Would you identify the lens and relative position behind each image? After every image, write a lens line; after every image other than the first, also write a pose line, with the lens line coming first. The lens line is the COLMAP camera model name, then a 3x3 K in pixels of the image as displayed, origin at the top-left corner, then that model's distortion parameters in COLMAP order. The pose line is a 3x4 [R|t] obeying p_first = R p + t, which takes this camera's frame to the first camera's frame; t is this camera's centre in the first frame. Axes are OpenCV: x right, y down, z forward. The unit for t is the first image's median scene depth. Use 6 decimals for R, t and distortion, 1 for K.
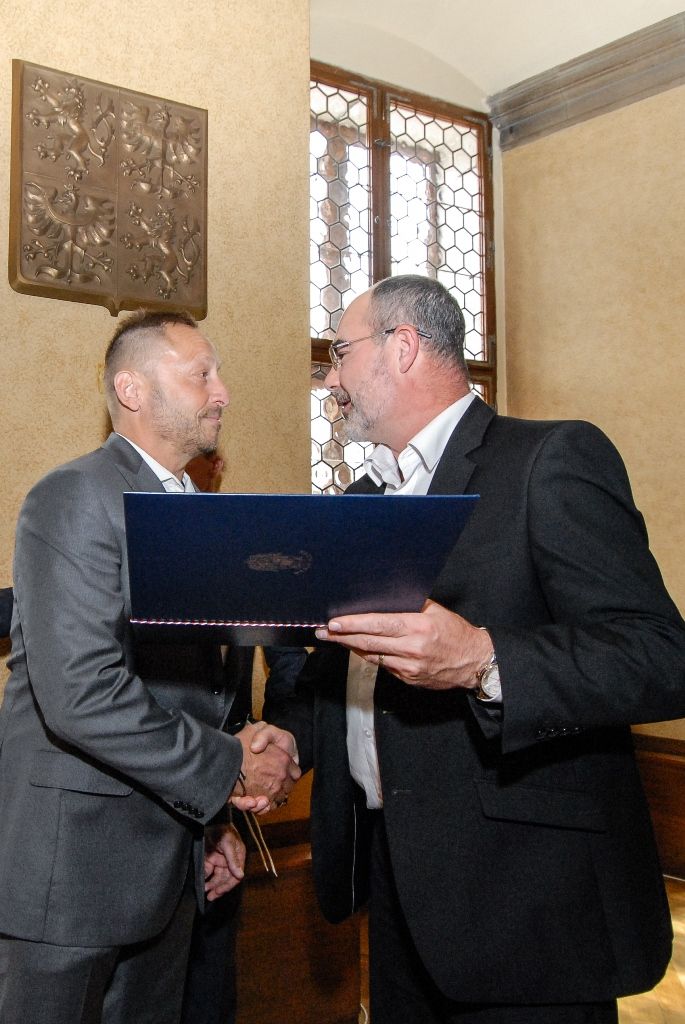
lens RADIAL K [[779.0, 0, 190.8], [0, 779.0, 510.6], [0, 0, 1]] dist [0.046633, -0.045079]
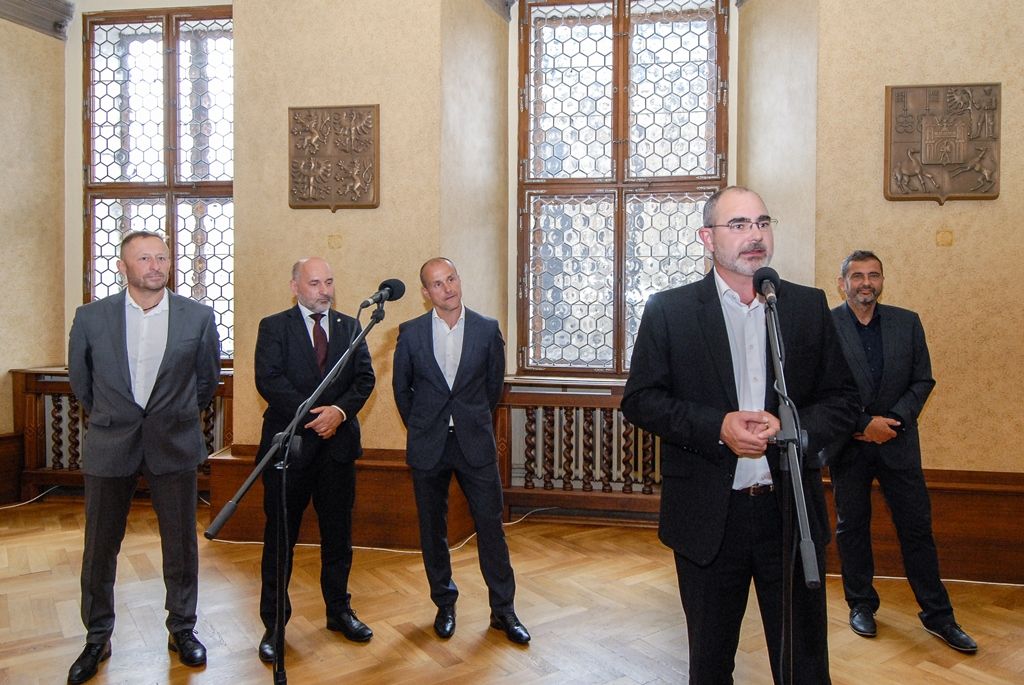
lens RADIAL K [[726.2, 0, 534.5], [0, 726.2, 312.4], [0, 0, 1]] dist [0.064207, -0.075049]
pose [[0.845680, 0.002259, -0.533686, 0.888320], [0.034150, 0.997713, 0.058336, -0.042059], [0.532597, -0.067559, 0.843668, -0.272180]]
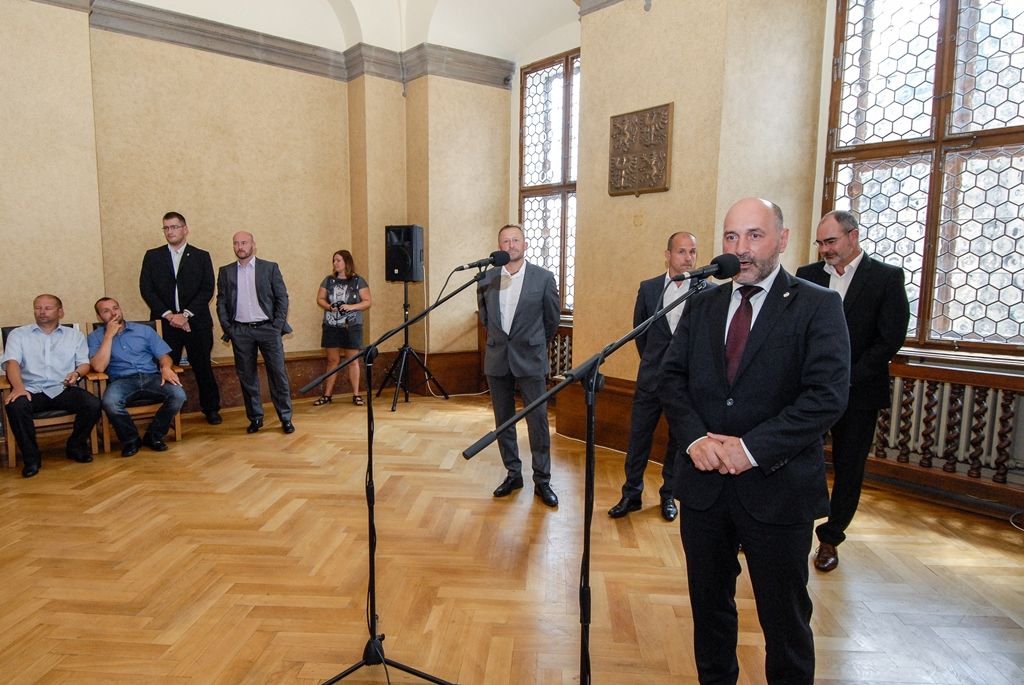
lens RADIAL K [[626.4, 0, 512.0], [0, 626.4, 342.5], [0, 0, 1]] dist [0.034872, -0.052804]
pose [[0.297323, 0.104810, -0.949007, 1.167354], [0.049086, 0.990964, 0.124822, -0.022945], [0.953514, -0.083696, 0.289492, -0.069367]]
